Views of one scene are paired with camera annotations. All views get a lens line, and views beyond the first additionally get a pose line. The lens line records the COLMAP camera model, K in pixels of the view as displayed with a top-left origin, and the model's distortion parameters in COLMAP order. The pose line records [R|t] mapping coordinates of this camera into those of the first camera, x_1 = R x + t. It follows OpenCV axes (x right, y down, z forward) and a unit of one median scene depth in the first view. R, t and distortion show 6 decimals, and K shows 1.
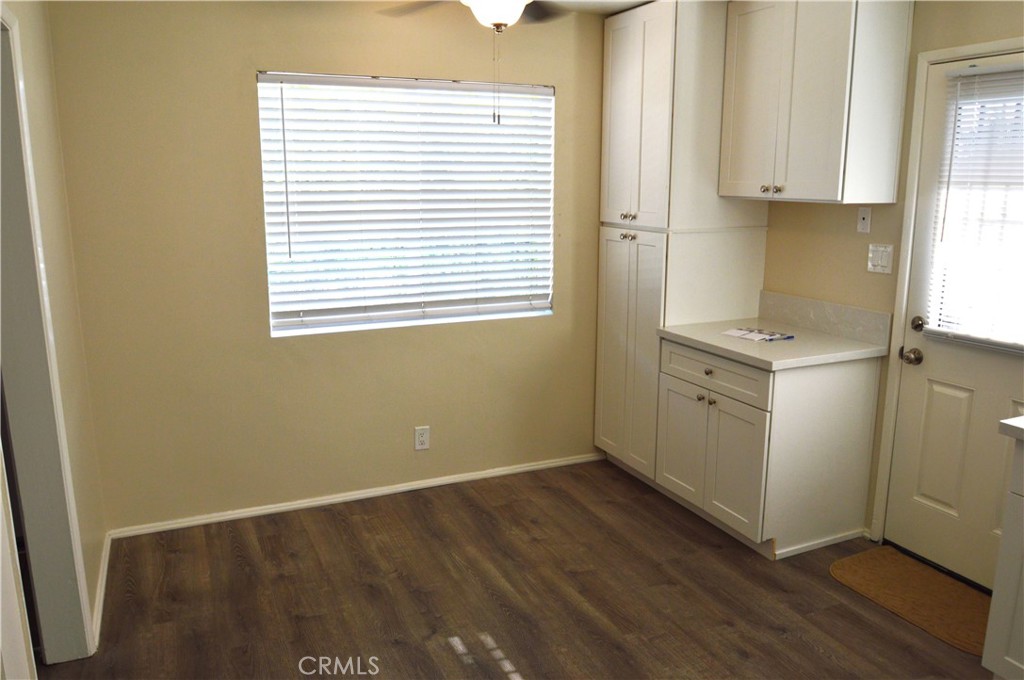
lens RADIAL K [[779.3, 0, 512.0], [0, 779.3, 340.0], [0, 0, 1]] dist [-0.040704, 0.004567]
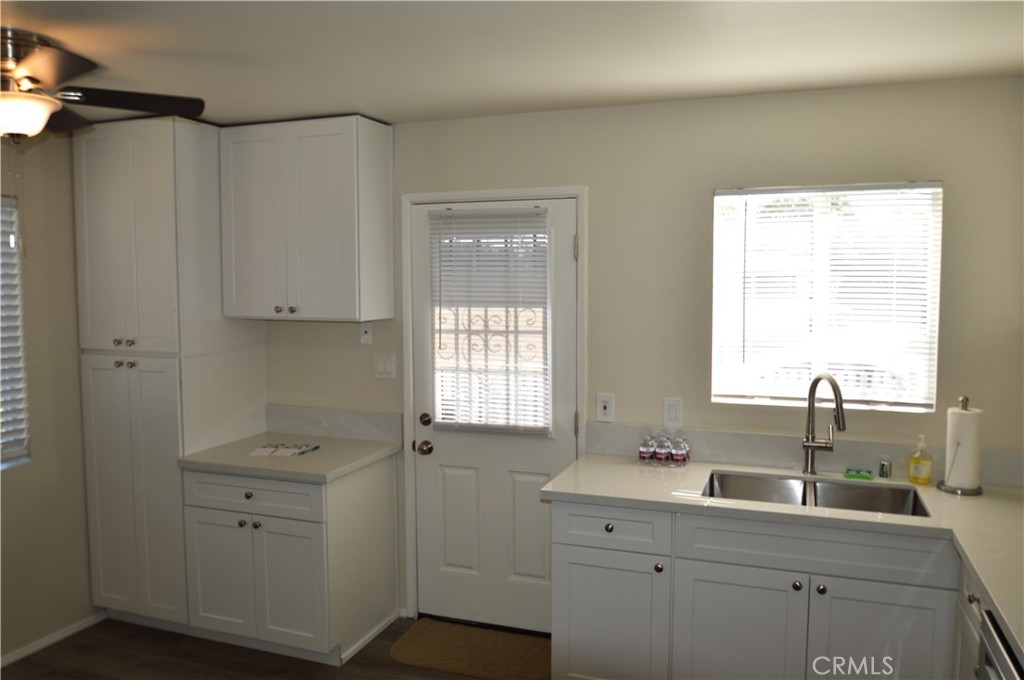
lens RADIAL K [[779.3, 0, 512.0], [0, 779.3, 340.0], [0, 0, 1]] dist [-0.040704, 0.004567]
pose [[0.706071, -0.060080, 0.705588, -0.192557], [0.147124, 0.987098, -0.063175, -0.042436], [-0.692689, 0.148415, 0.705801, 0.052019]]
